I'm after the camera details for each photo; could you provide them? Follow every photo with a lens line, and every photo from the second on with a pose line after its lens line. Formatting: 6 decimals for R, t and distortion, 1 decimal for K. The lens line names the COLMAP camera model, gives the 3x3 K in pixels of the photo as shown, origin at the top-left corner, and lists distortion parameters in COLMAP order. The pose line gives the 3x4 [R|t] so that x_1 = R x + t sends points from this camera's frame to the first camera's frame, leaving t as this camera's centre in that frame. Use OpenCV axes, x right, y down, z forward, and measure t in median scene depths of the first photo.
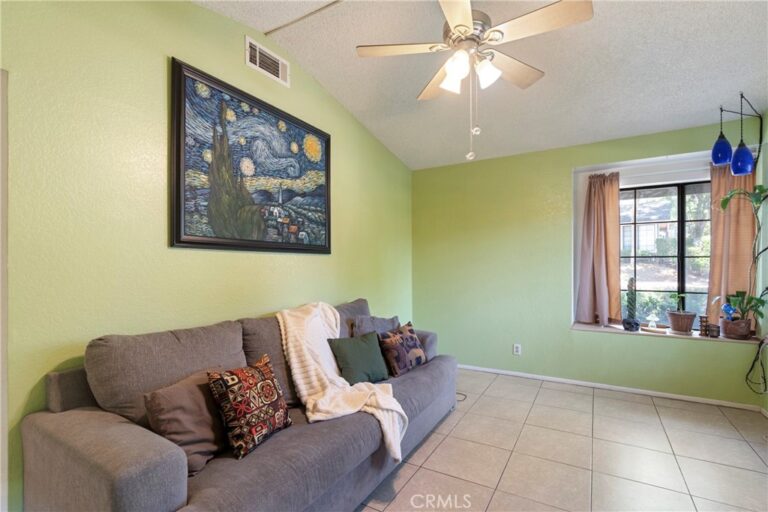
lens RADIAL K [[356.5, 0, 384.2], [0, 356.5, 262.9], [0, 0, 1]] dist [-0.005523, -0.000171]
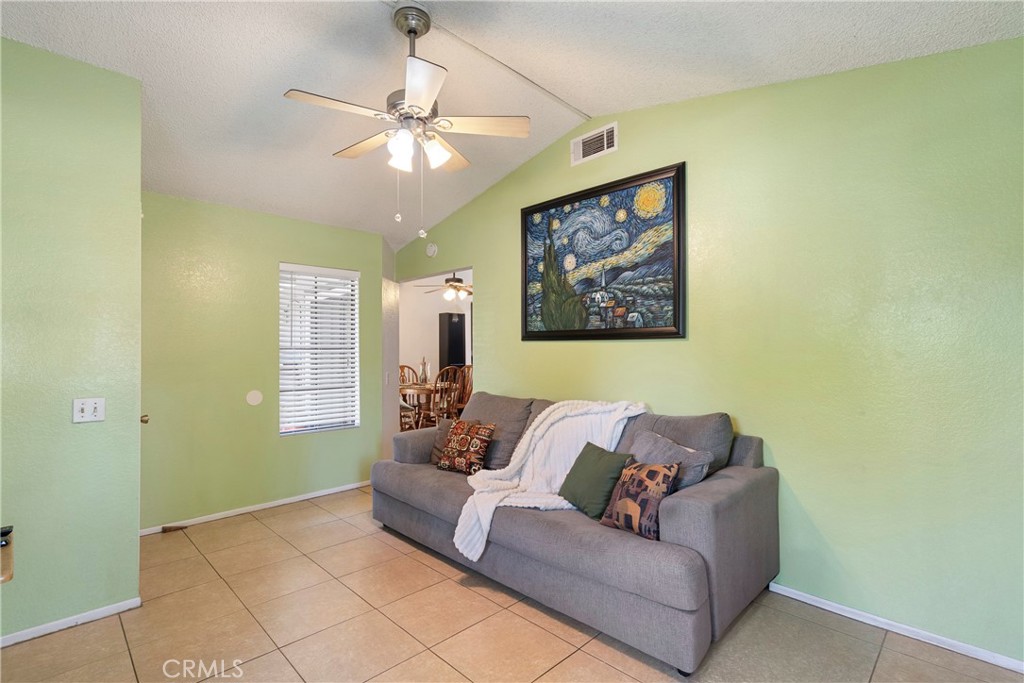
lens RADIAL K [[475.3, 0, 514.4], [0, 475.3, 343.0], [0, 0, 1]] dist [-0.005523, -0.000171]
pose [[-0.250065, -0.008573, -0.968191, 0.963778], [0.011250, 0.999868, -0.011759, -0.010138], [0.968164, -0.013833, -0.249935, 1.097646]]
